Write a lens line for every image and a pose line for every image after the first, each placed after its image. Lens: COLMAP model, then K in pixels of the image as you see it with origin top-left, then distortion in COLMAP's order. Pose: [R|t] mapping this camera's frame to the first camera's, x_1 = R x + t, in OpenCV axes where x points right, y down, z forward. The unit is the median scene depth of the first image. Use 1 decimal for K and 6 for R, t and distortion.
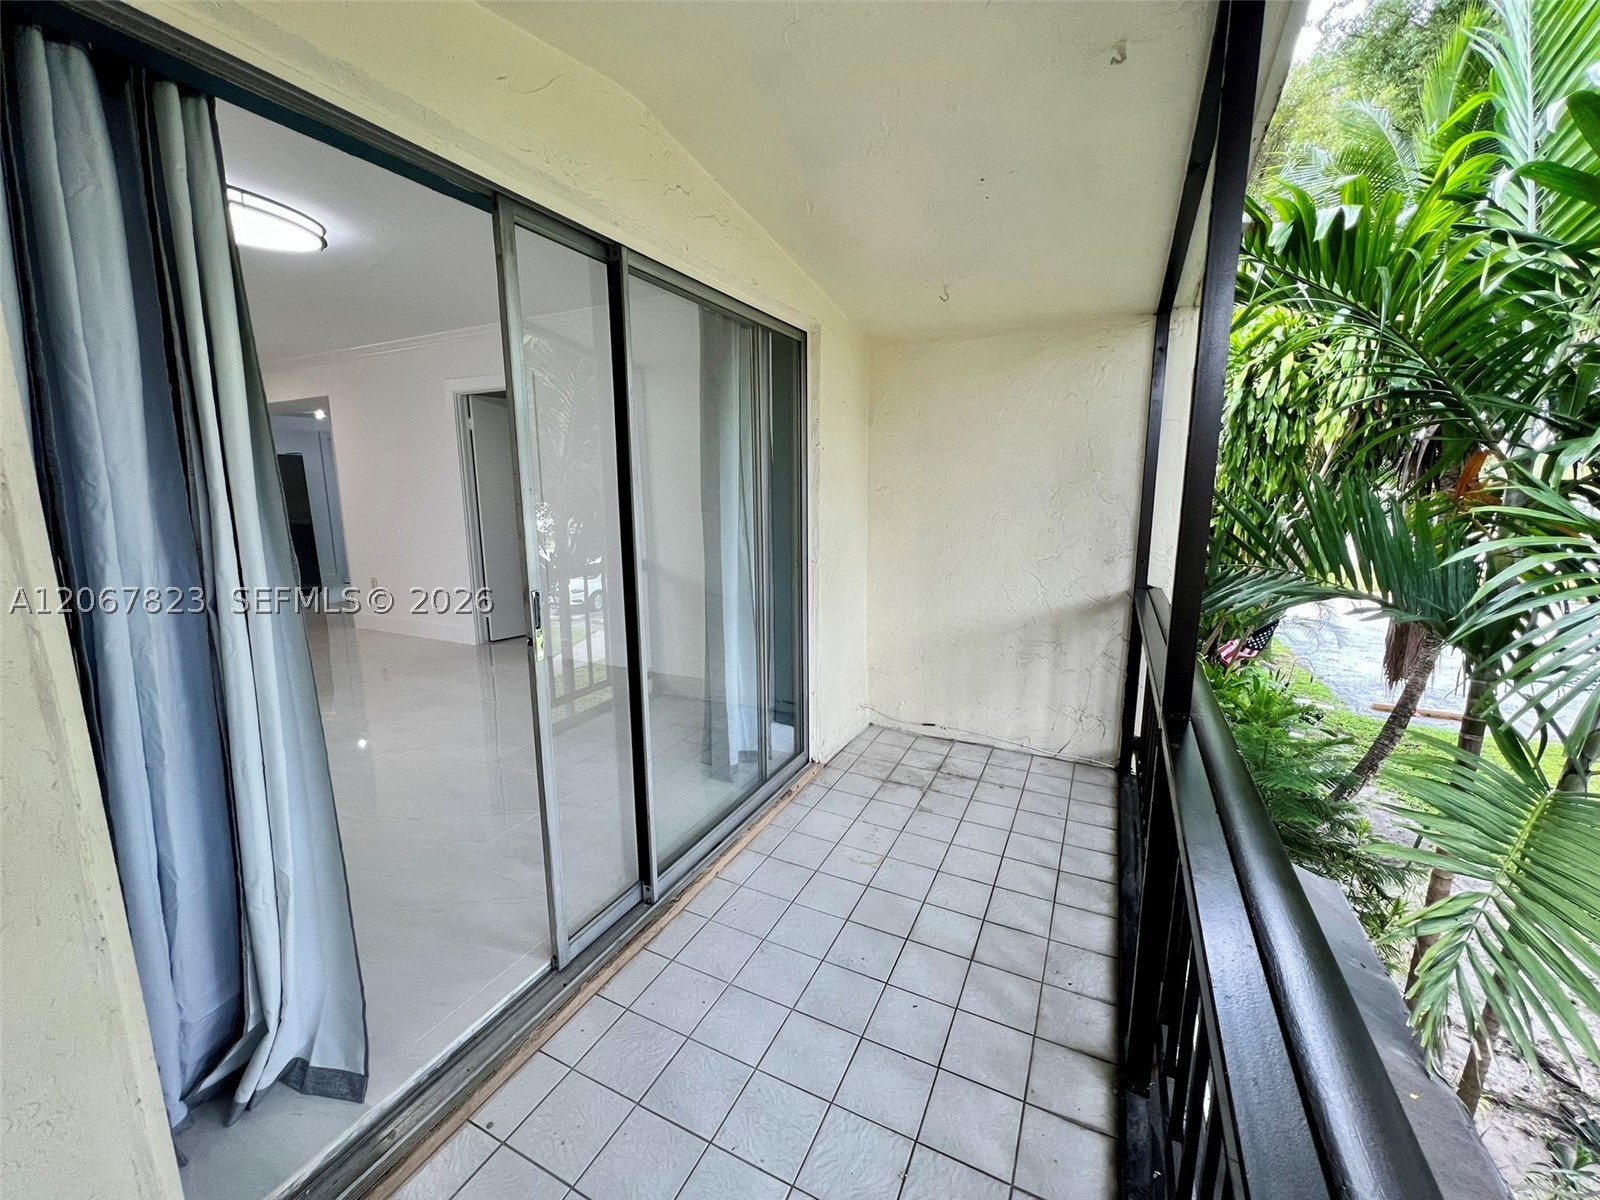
lens RADIAL K [[639.7, 0, 800.0], [0, 639.7, 600.0], [0, 0, 1]] dist [-0.002693, 0.000244]
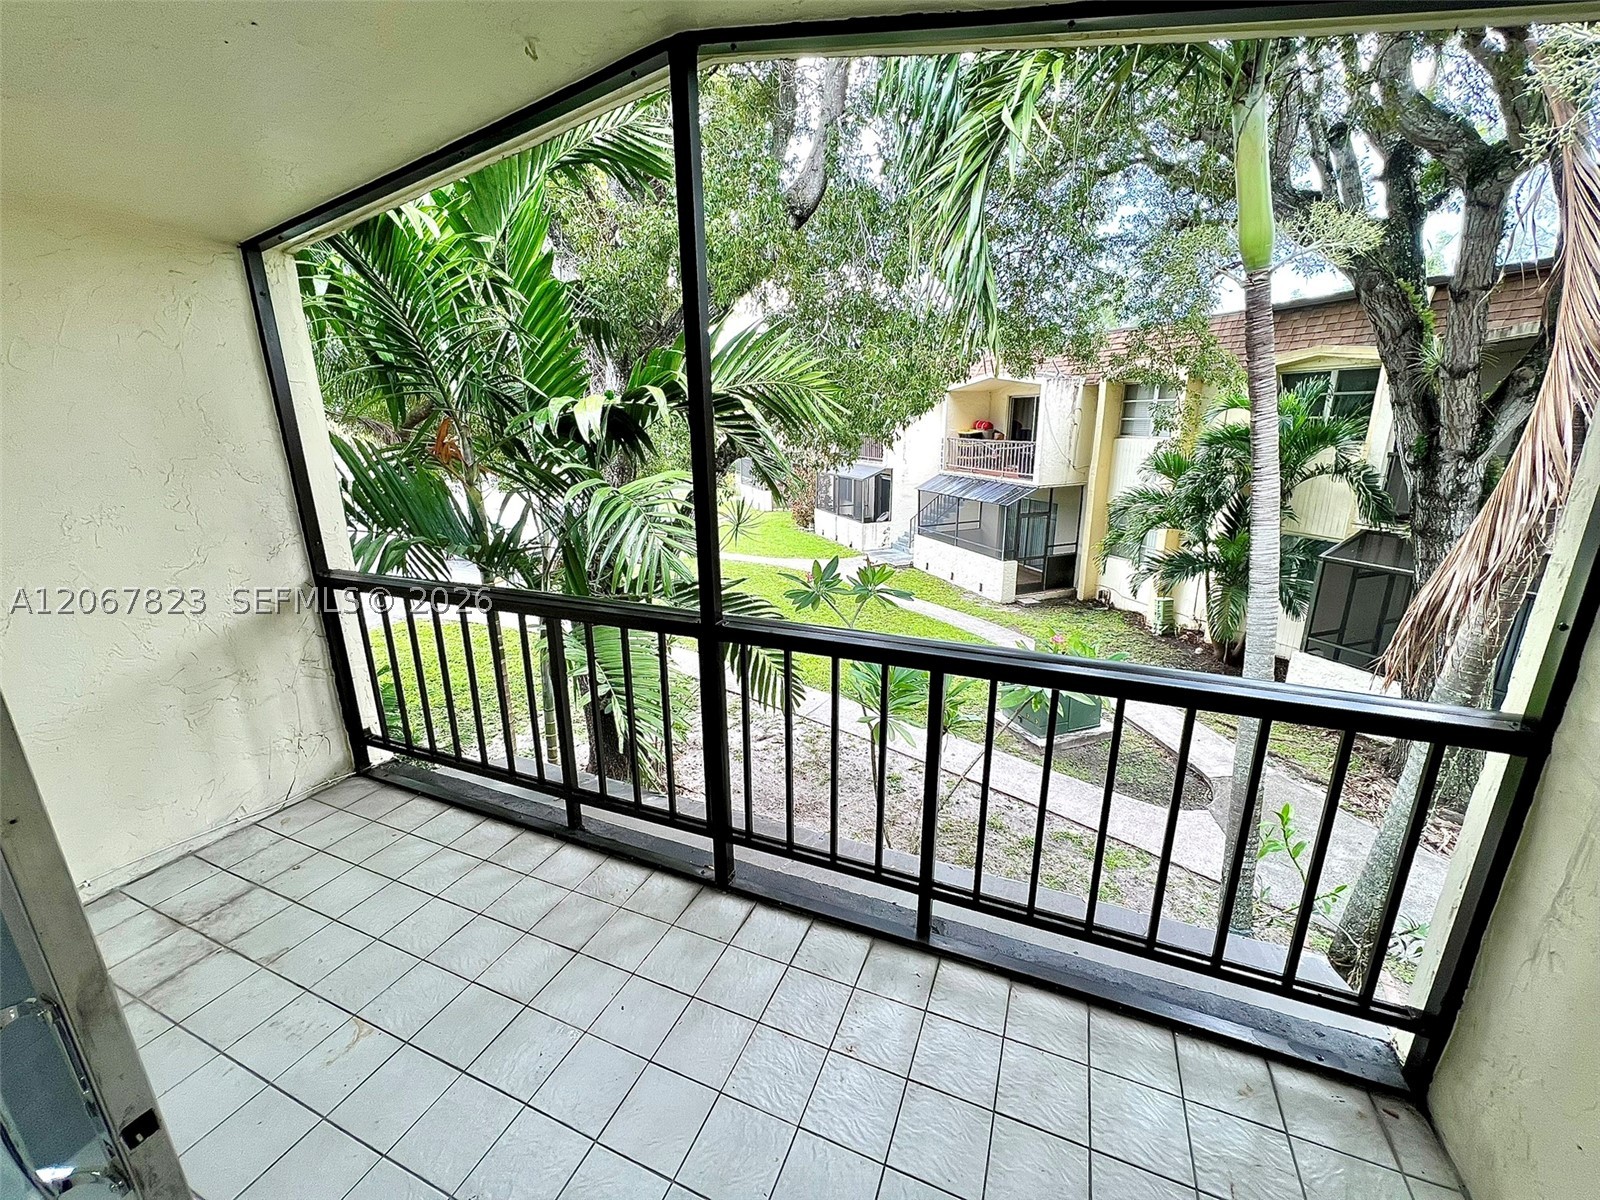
lens RADIAL K [[639.7, 0, 800.0], [0, 639.7, 600.0], [0, 0, 1]] dist [-0.002693, 0.000244]
pose [[-0.051456, -0.272300, 0.960836, -0.523221], [0.184197, 0.943016, 0.277114, -0.156789], [-0.981542, 0.191242, 0.001633, 0.519405]]
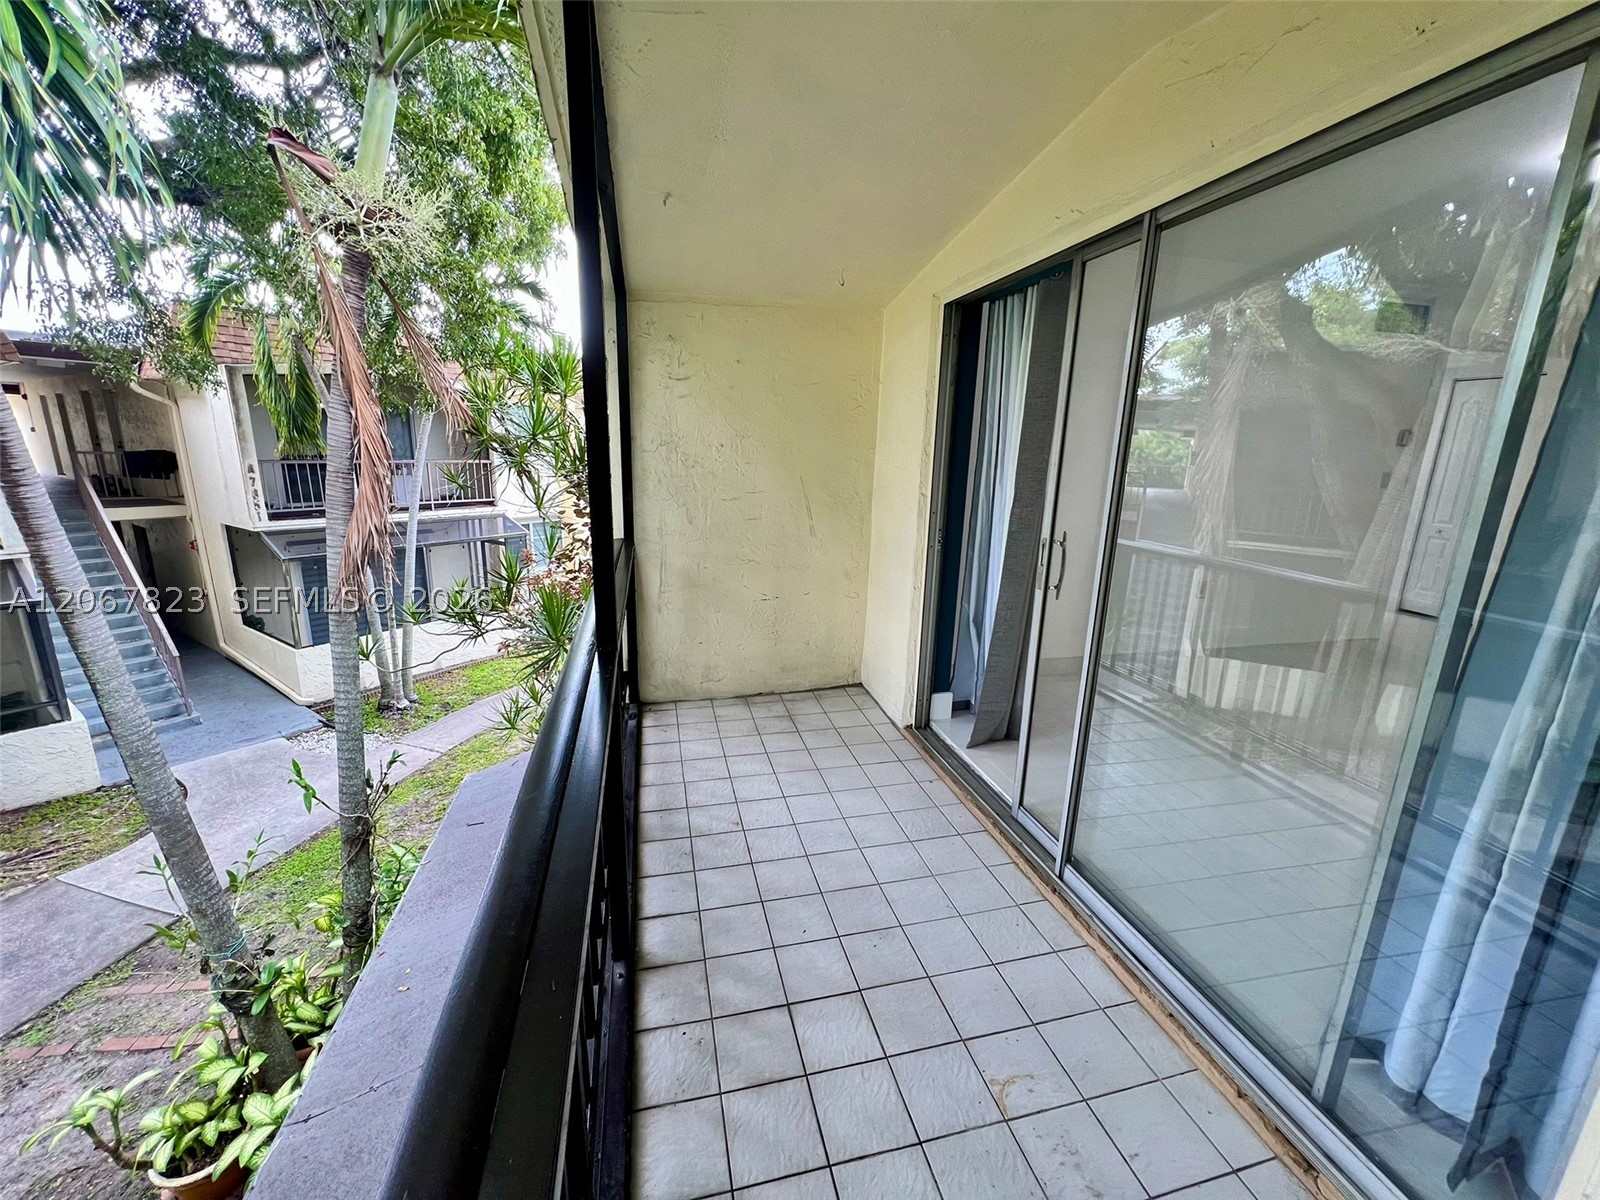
lens RADIAL K [[639.7, 0, 800.0], [0, 639.7, 600.0], [0, 0, 1]] dist [-0.002693, 0.000244]
pose [[-0.776259, 0.132972, -0.616230, 0.677739], [-0.129131, 0.923236, 0.361885, -0.255908], [0.617047, 0.360491, -0.699500, 1.337715]]
